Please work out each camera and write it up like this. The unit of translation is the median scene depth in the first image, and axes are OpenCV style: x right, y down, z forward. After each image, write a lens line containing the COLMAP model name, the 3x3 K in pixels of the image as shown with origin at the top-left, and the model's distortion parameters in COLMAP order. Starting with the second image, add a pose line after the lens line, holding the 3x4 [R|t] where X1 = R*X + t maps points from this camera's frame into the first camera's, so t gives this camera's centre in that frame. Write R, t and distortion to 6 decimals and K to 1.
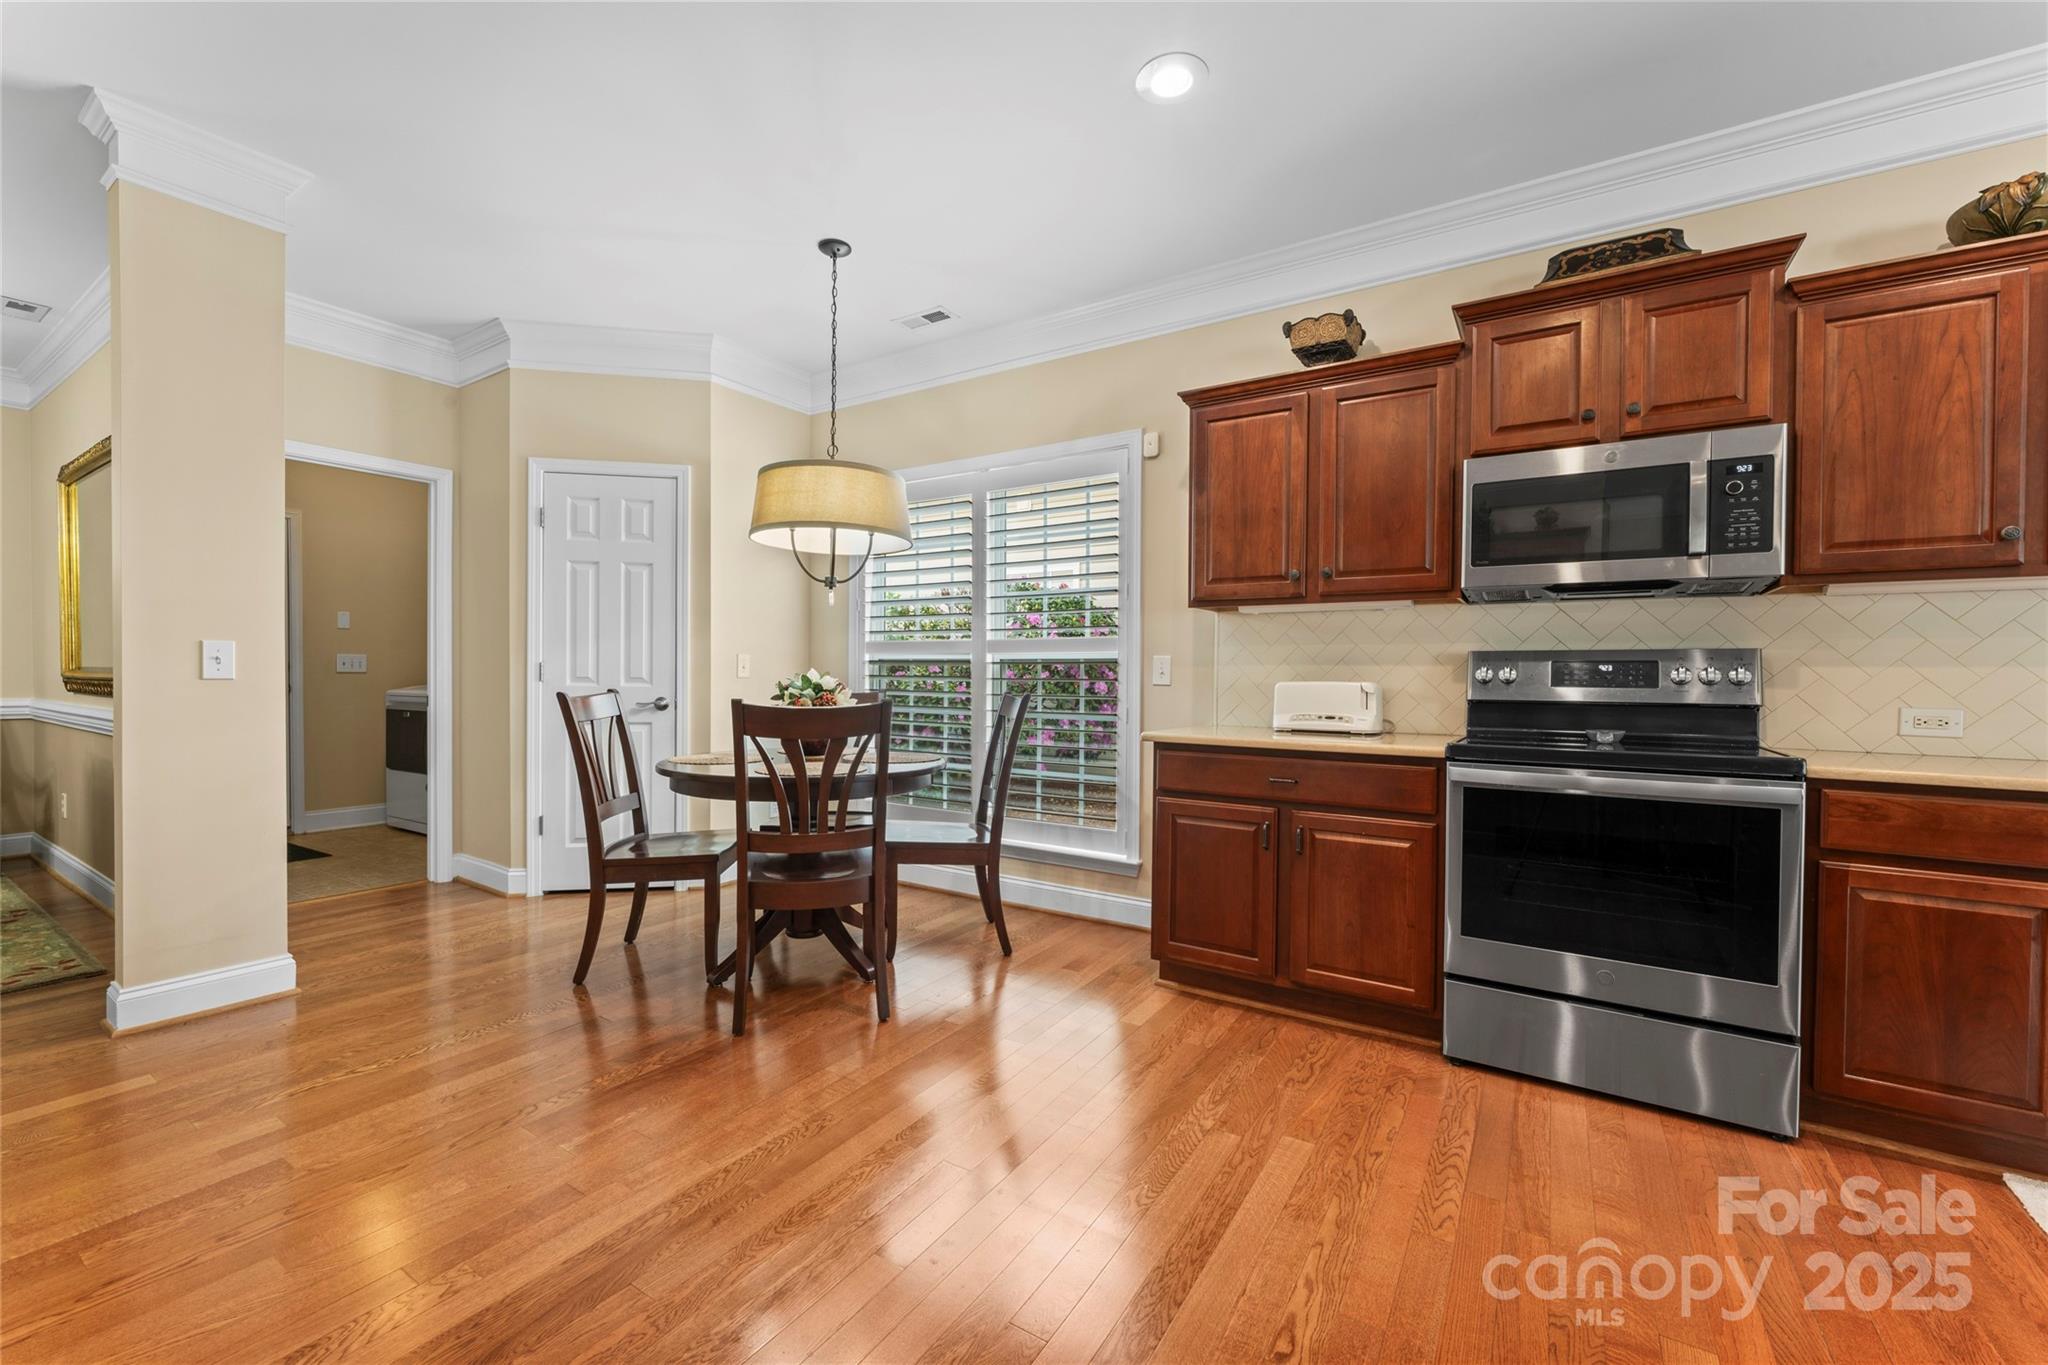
lens RADIAL K [[812.4, 0, 991.2], [0, 812.4, 684.8], [0, 0, 1]] dist [-0.002551, 0.000840]
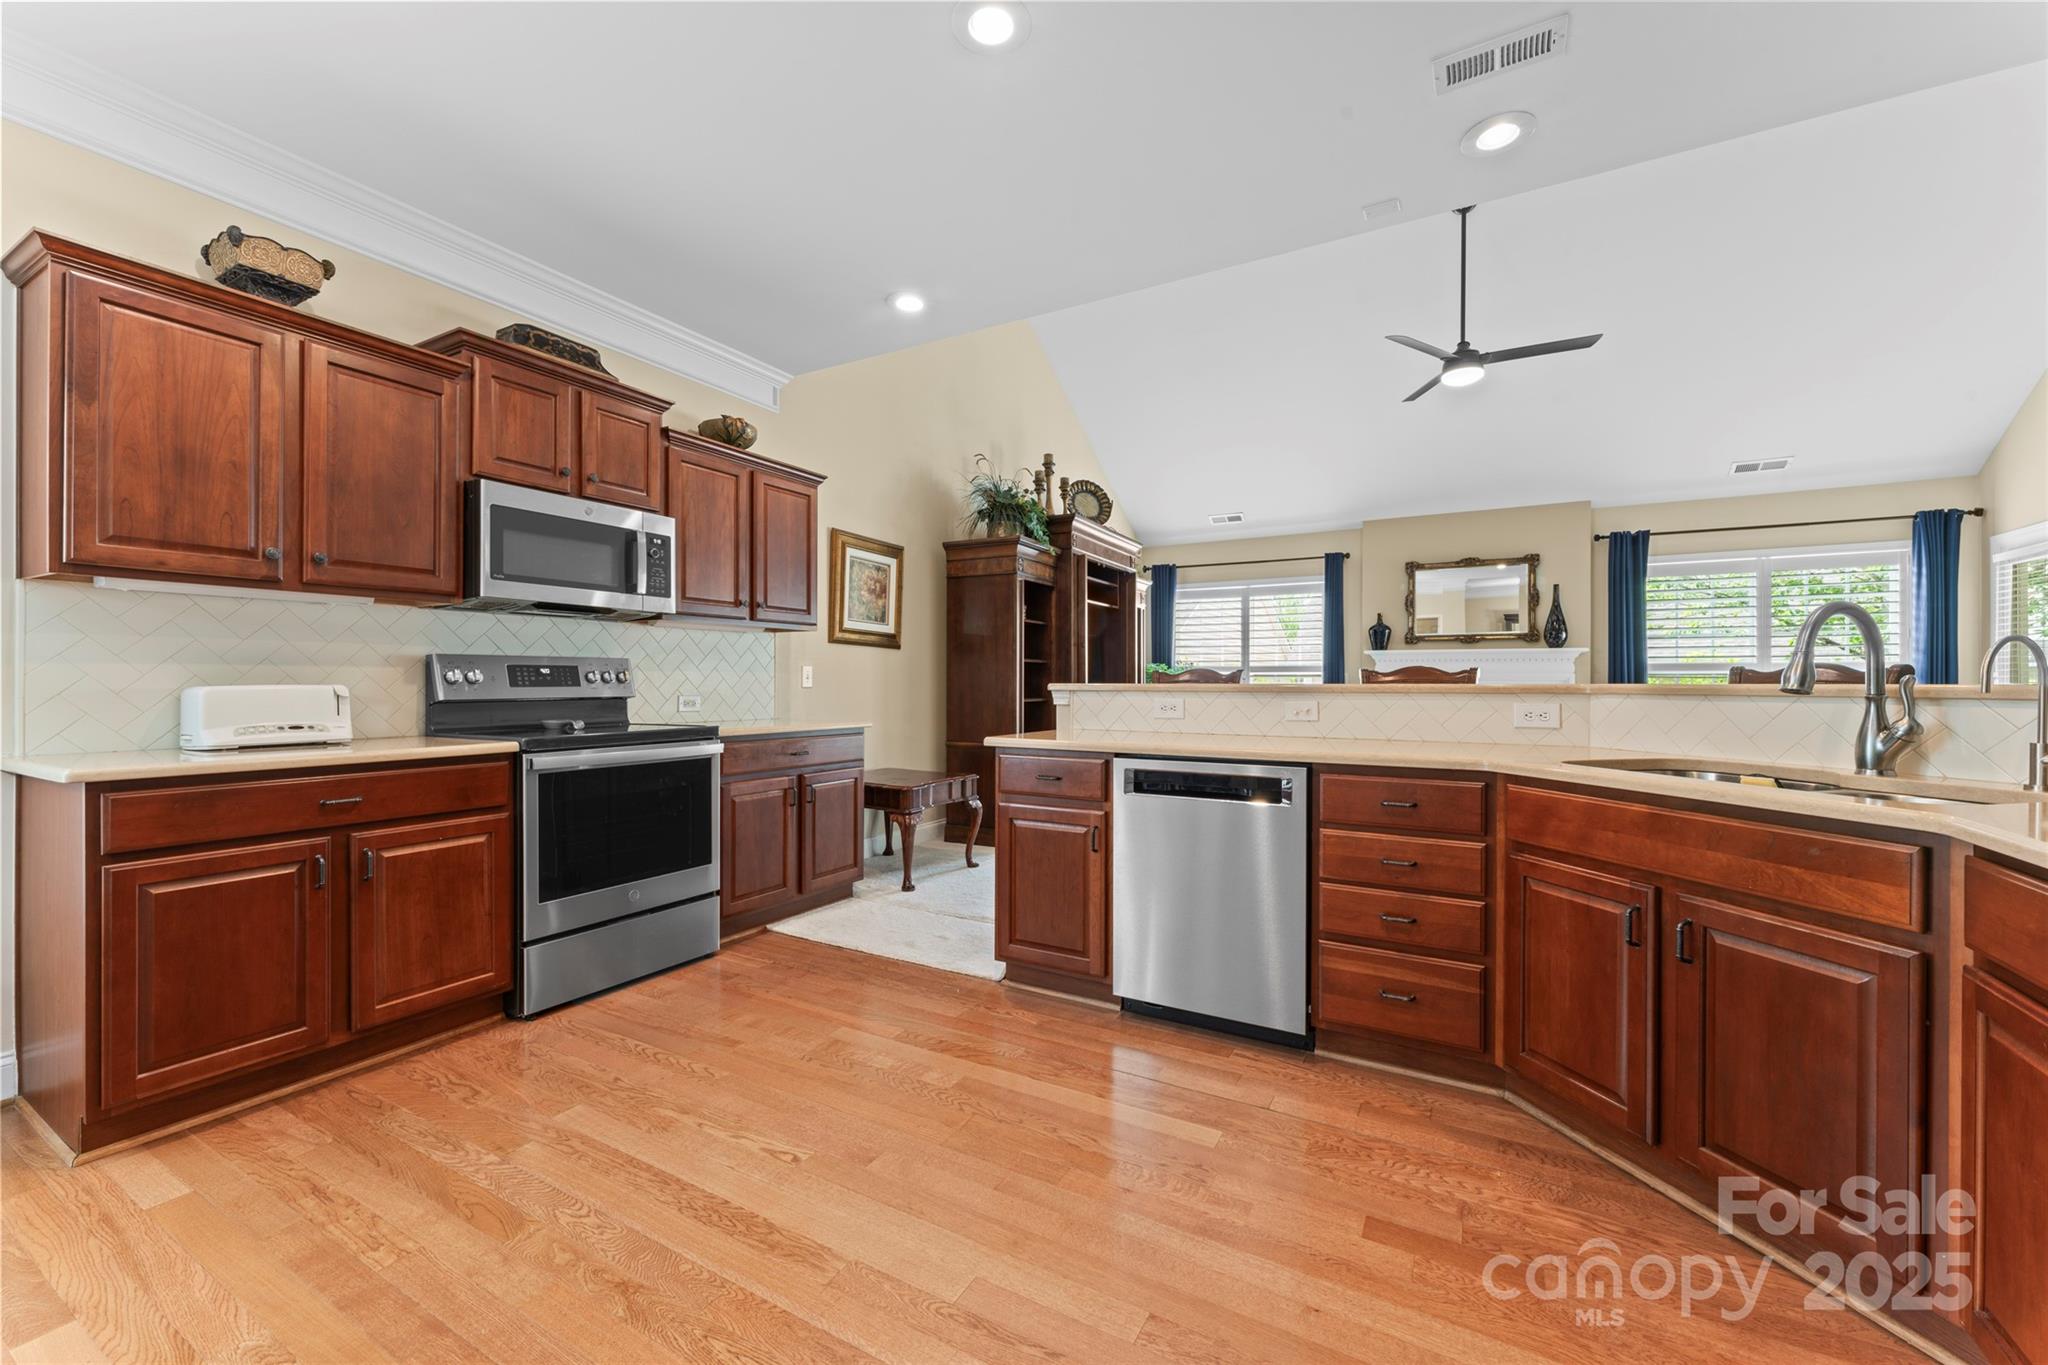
lens RADIAL K [[812.4, 0, 1026.3], [0, 812.4, 684.1], [0, 0, 1]] dist [-0.002551, 0.000840]
pose [[-0.064849, -0.013586, 0.997803, -0.528156], [0.008433, 0.999864, 0.014162, -0.011519], [-0.997859, 0.009332, -0.064726, 0.331523]]
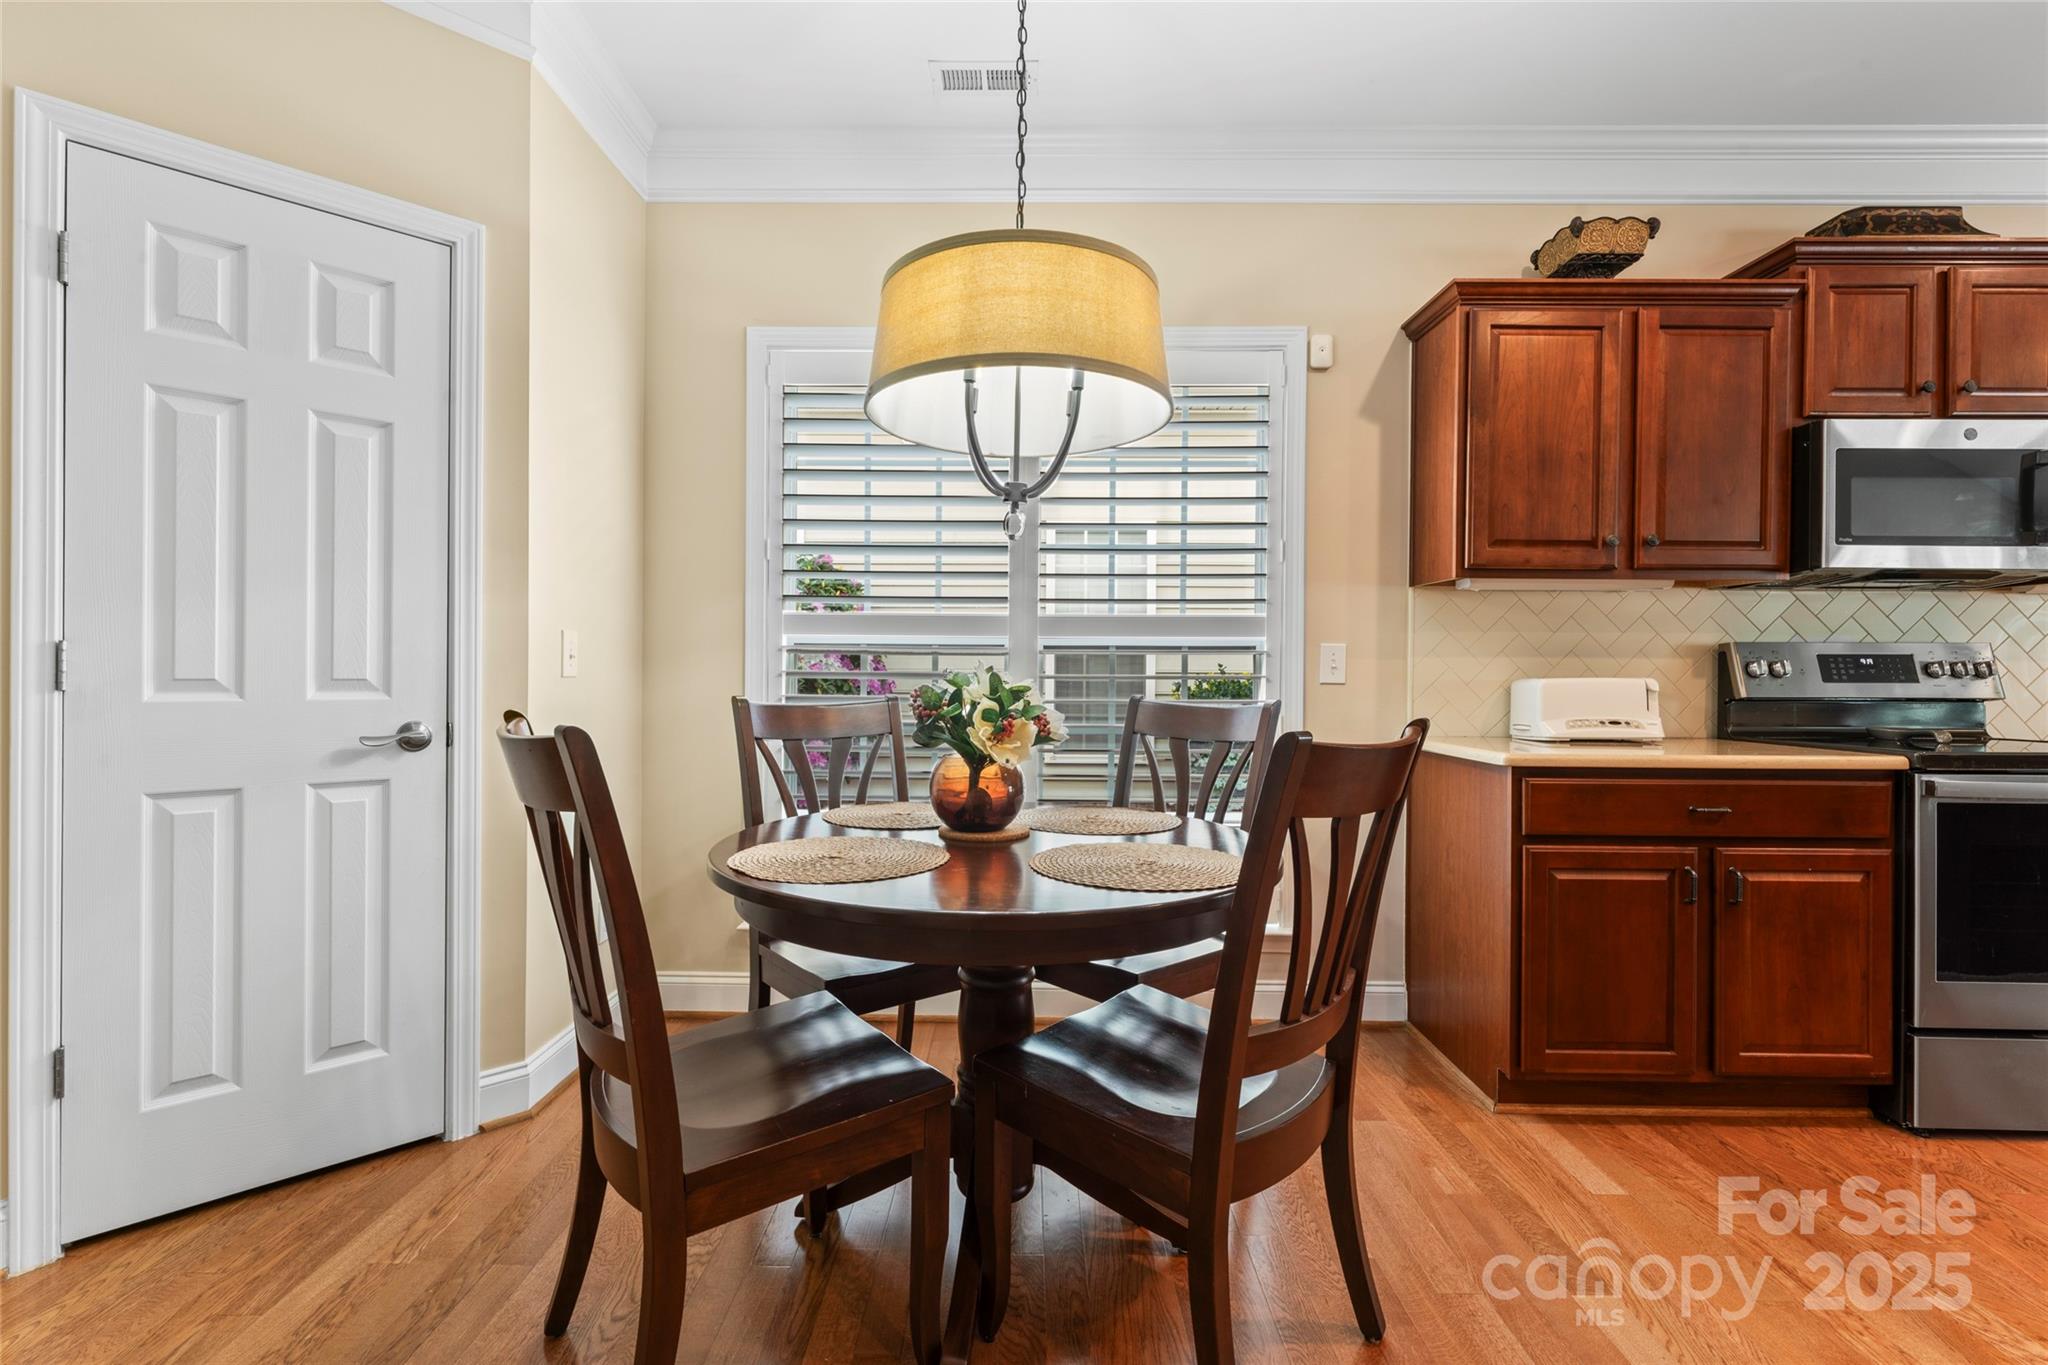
lens RADIAL K [[911.1, 0, 1024.3], [0, 911.1, 674.9], [0, 0, 1]] dist [-0.000733, 0.001007]
pose [[0.843114, -0.006838, 0.537692, -0.624443], [0.008112, 0.999967, -0.000002, -0.013025], [-0.537674, 0.004363, 0.843141, 0.619389]]
